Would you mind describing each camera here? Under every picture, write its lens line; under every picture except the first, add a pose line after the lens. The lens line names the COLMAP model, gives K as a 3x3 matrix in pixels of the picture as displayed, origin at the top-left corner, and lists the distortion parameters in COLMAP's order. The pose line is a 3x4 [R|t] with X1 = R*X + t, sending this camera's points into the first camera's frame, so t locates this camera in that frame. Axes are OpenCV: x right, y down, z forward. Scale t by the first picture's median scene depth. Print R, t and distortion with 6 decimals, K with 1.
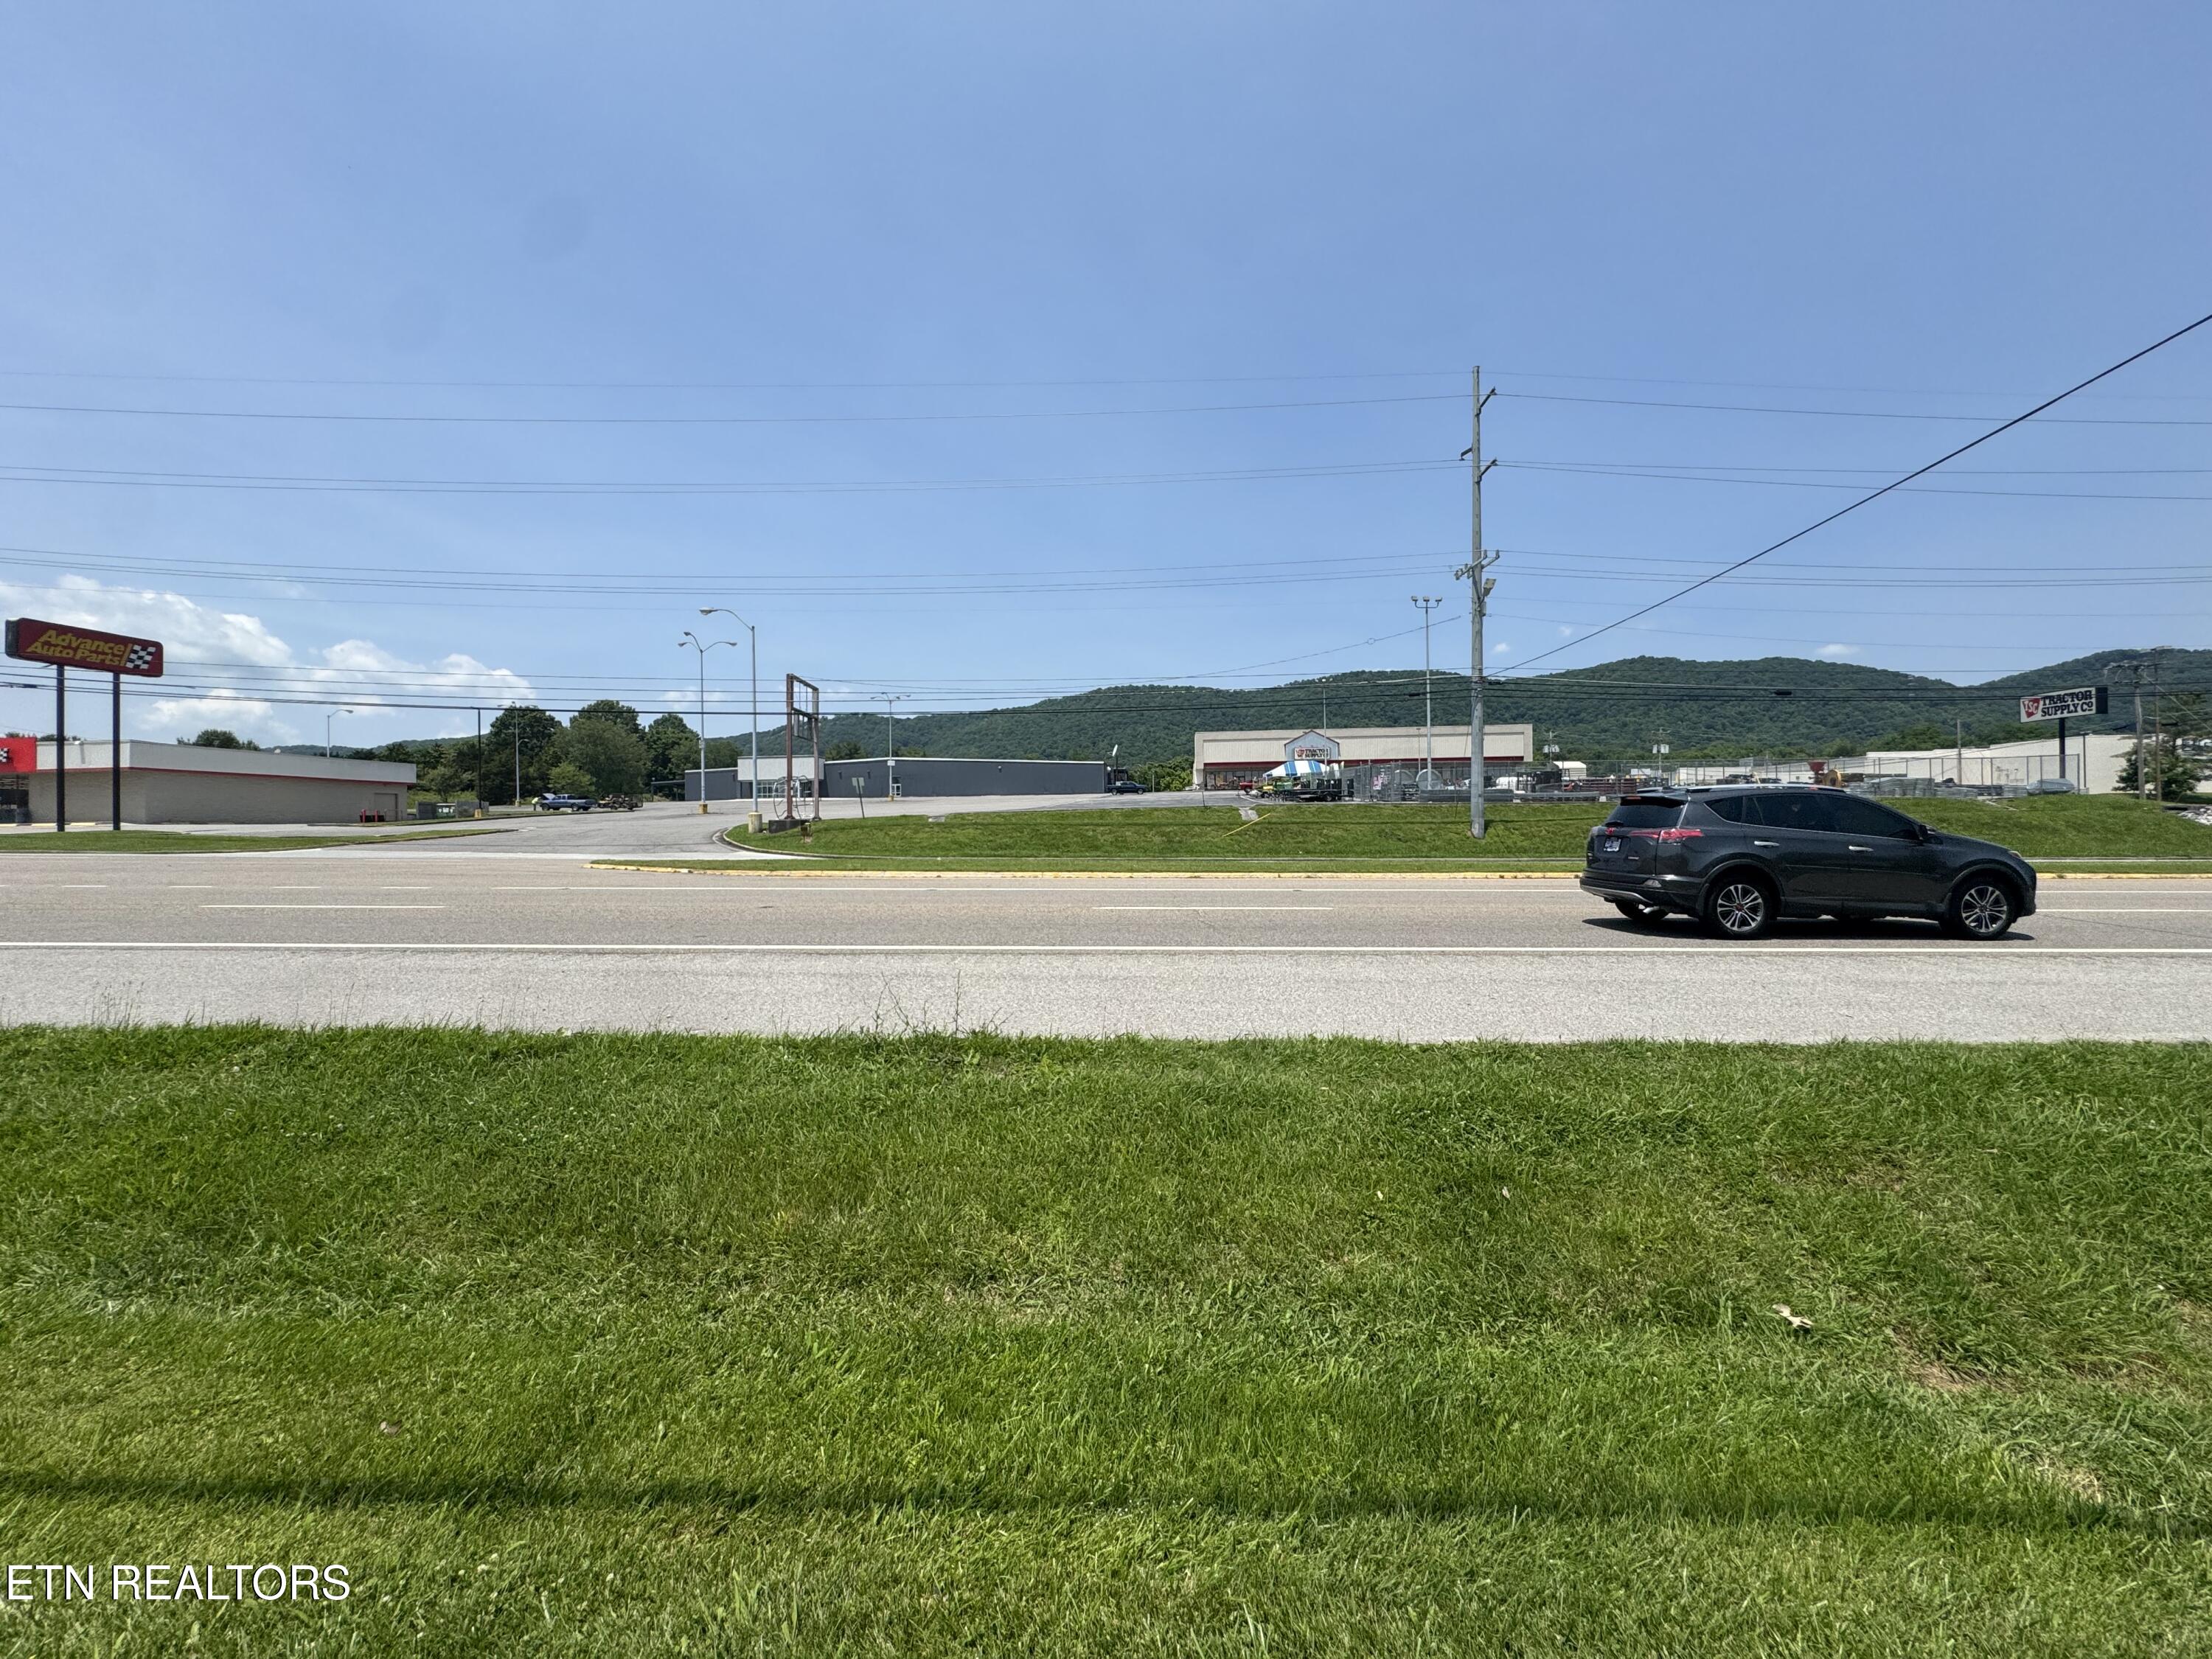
lens RADIAL K [[885.0, 0, 1110.0], [0, 885.0, 827.1], [0, 0, 1]] dist [-0.004807, 0.000589]
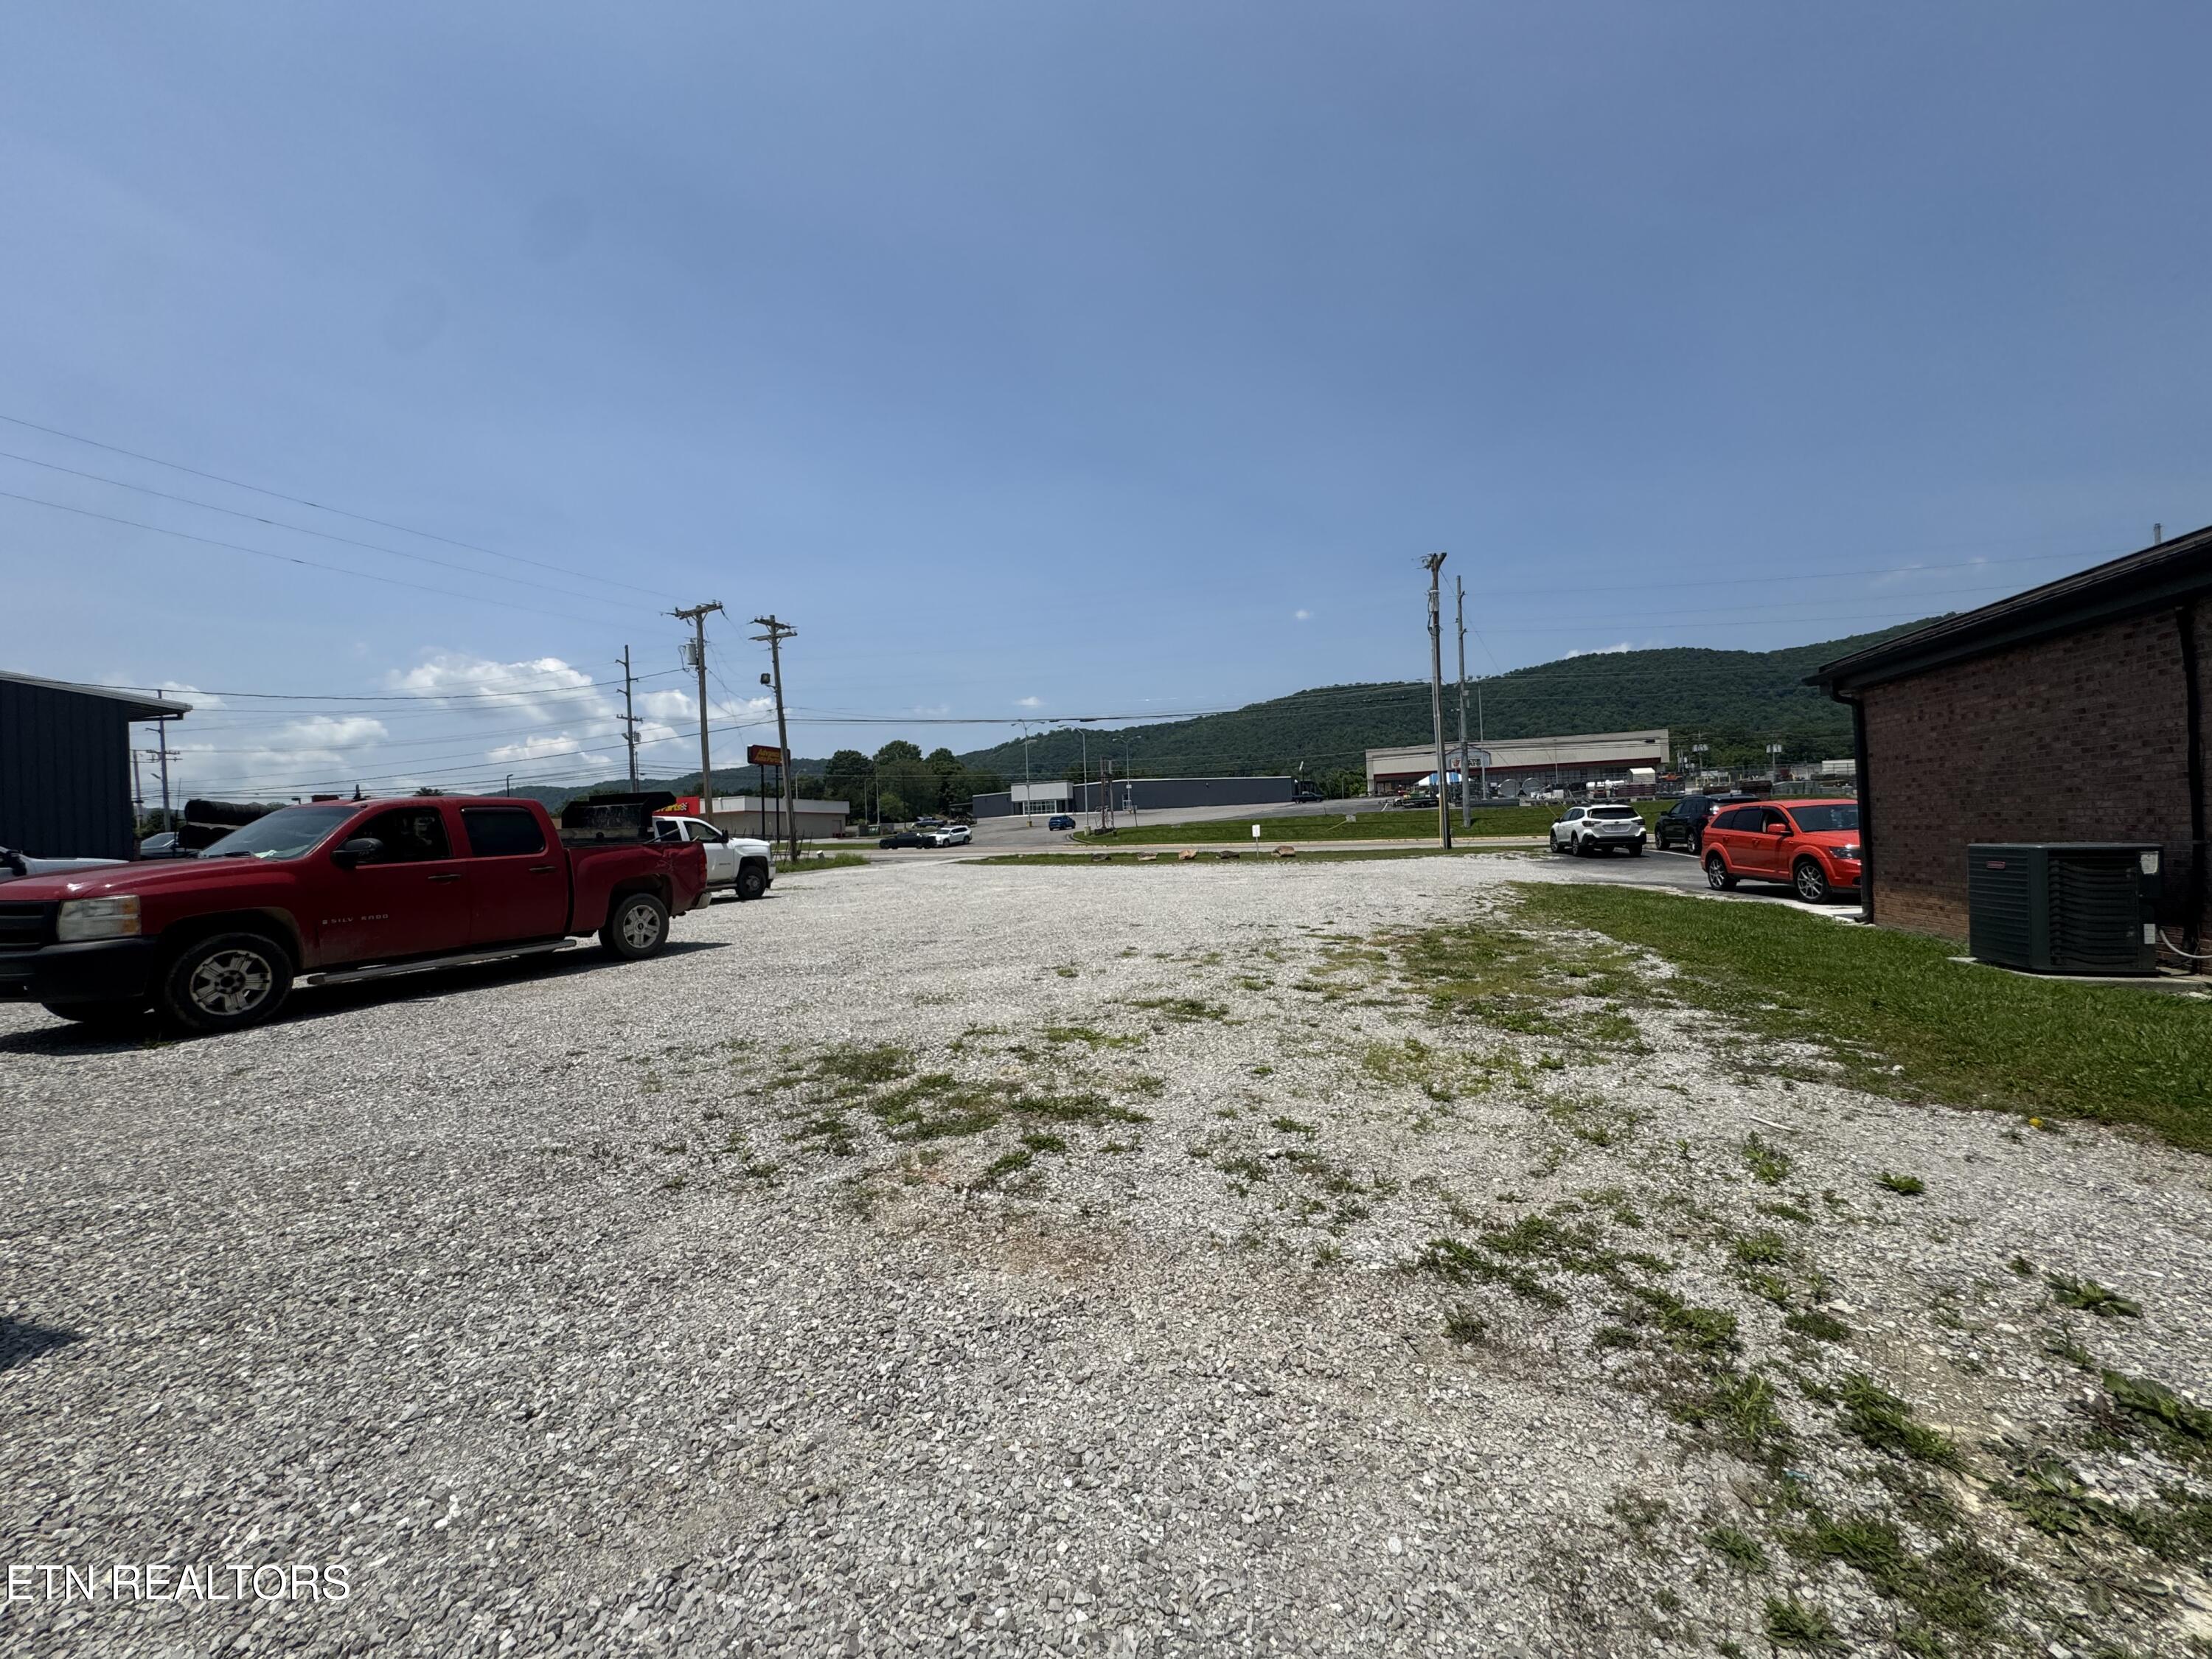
lens RADIAL K [[885.0, 0, 1108.1], [0, 885.0, 828.7], [0, 0, 1]] dist [-0.004807, 0.000589]
pose [[0.972026, -0.027006, -0.233315, 0.031804], [0.026013, 0.999635, -0.007336, 0.002120], [0.233428, 0.001062, 0.972374, -0.277336]]
